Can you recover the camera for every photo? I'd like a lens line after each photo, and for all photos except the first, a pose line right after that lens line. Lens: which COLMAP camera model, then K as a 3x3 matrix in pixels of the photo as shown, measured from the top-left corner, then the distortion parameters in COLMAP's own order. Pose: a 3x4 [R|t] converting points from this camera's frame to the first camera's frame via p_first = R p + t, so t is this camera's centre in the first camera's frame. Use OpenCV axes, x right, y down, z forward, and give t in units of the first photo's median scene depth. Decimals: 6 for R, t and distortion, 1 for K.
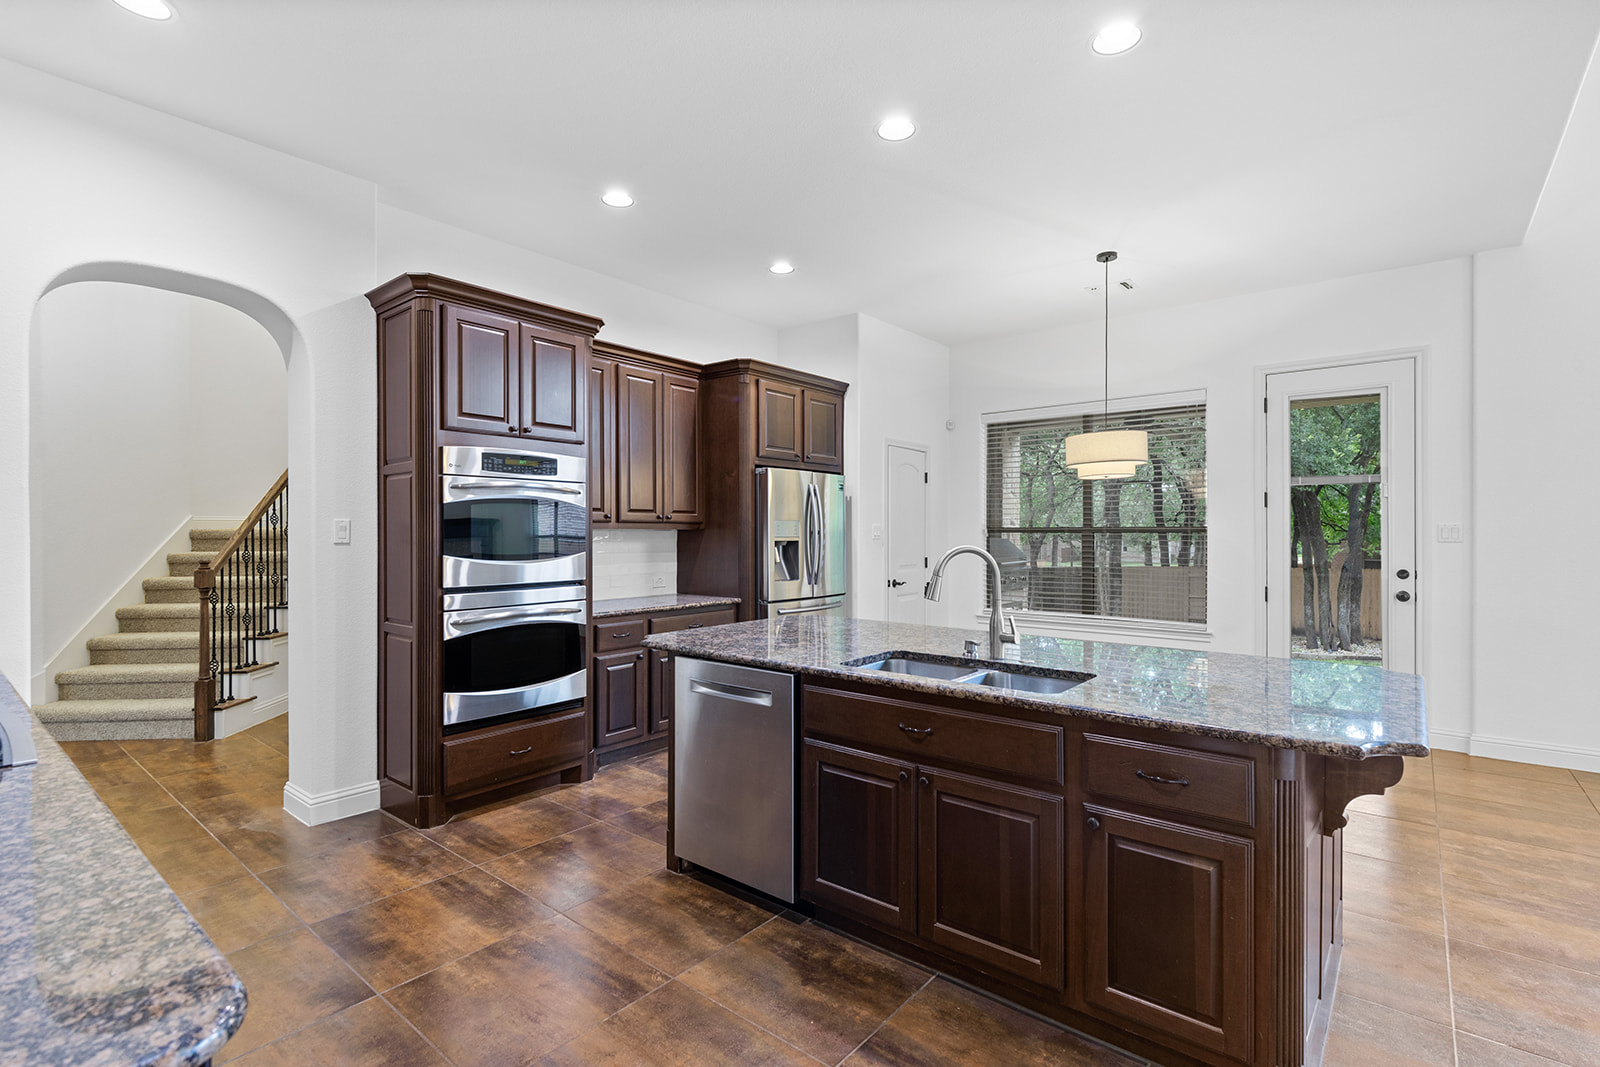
lens RADIAL K [[747.6, 0, 789.3], [0, 747.6, 534.6], [0, 0, 1]] dist [0.001707, -0.002779]
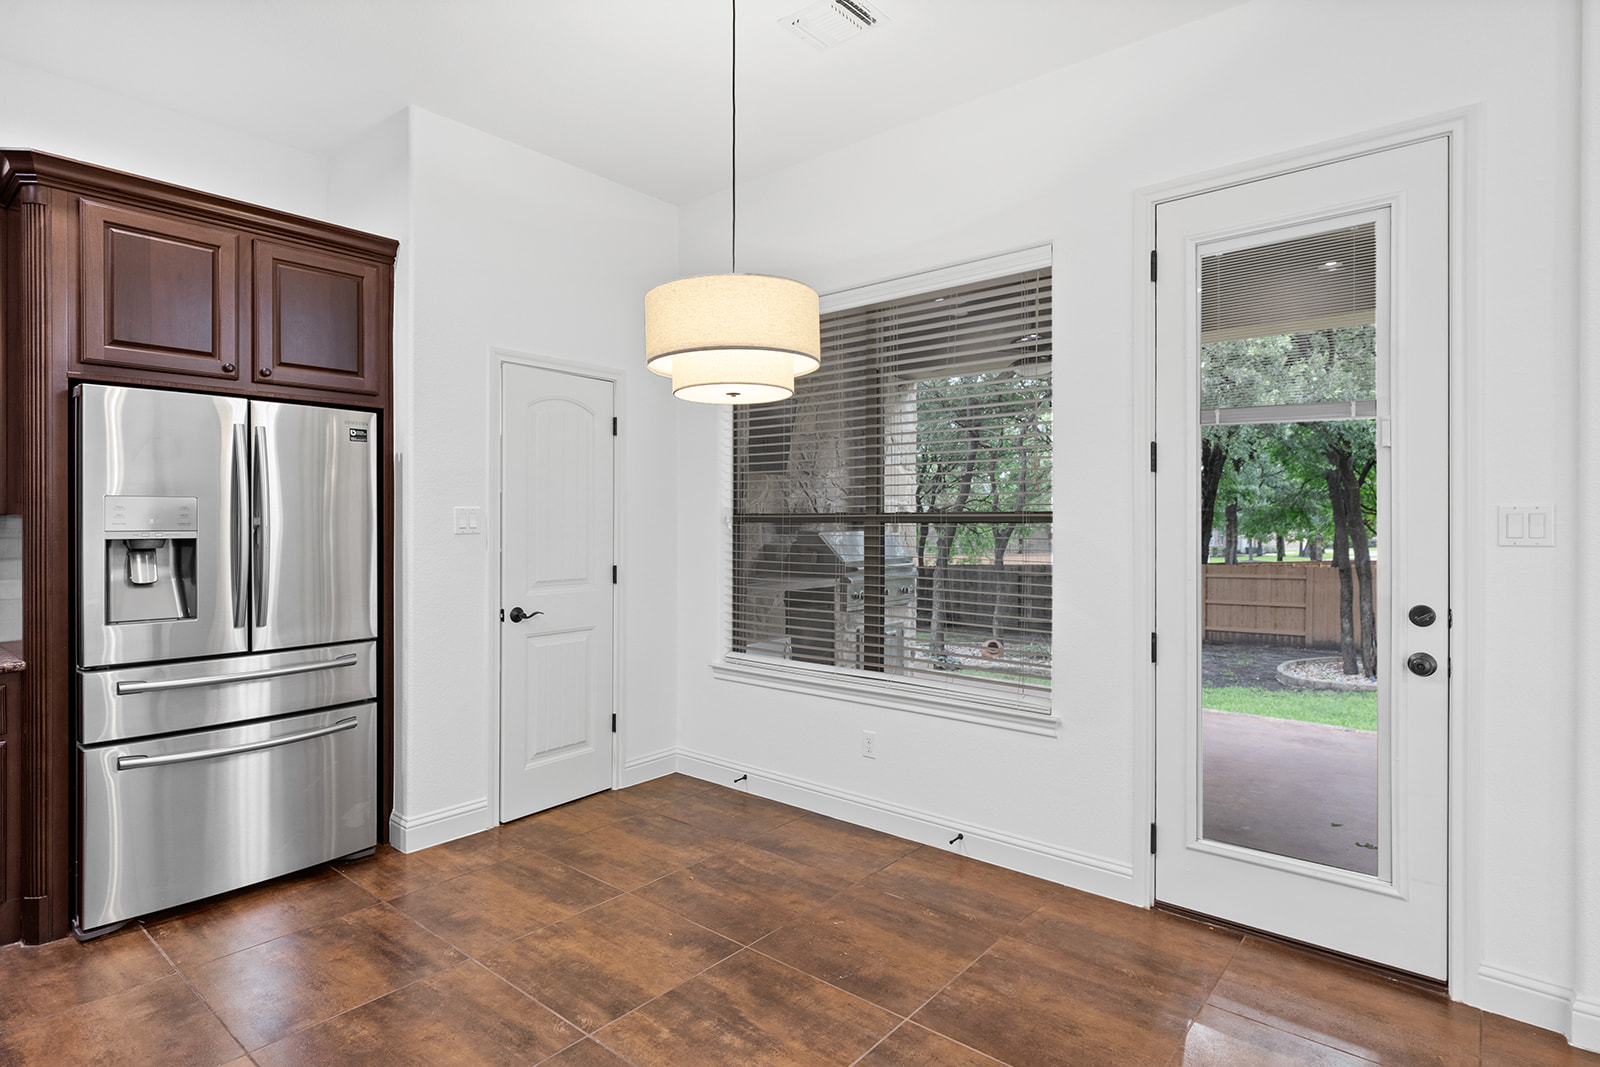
lens RADIAL K [[830.2, 0, 801.2], [0, 830.2, 523.8], [0, 0, 1]] dist [-0.000809, -0.000032]
pose [[0.999997, 0.001455, 0.001885, 0.419610], [-0.001455, 0.999999, -0.000033, -0.002180], [-0.001885, 0.000030, 0.999998, 0.470628]]
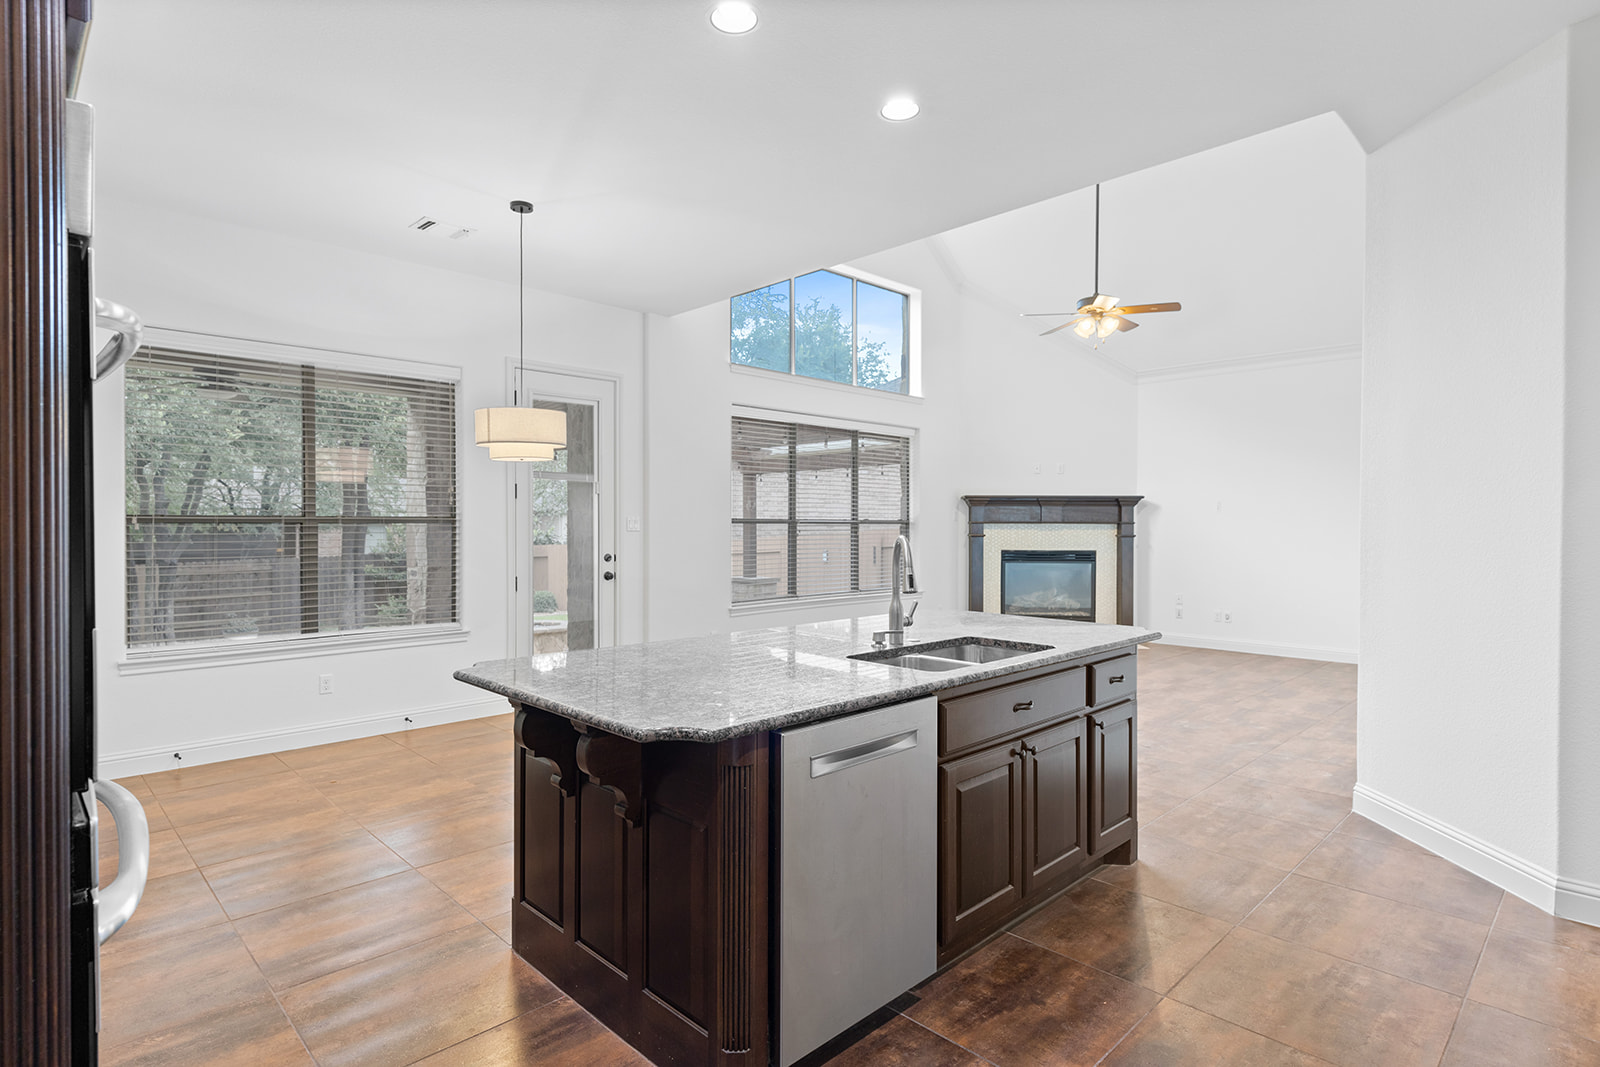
lens RADIAL K [[823.8, 0, 797.3], [0, 823.8, 529.7], [0, 0, 1]] dist [-0.004548, -0.001075]
pose [[0.097936, -0.005665, 0.995177, -0.456557], [0.002048, 0.999983, 0.005491, 0.000448], [-0.995191, 0.001500, 0.097946, 0.532741]]
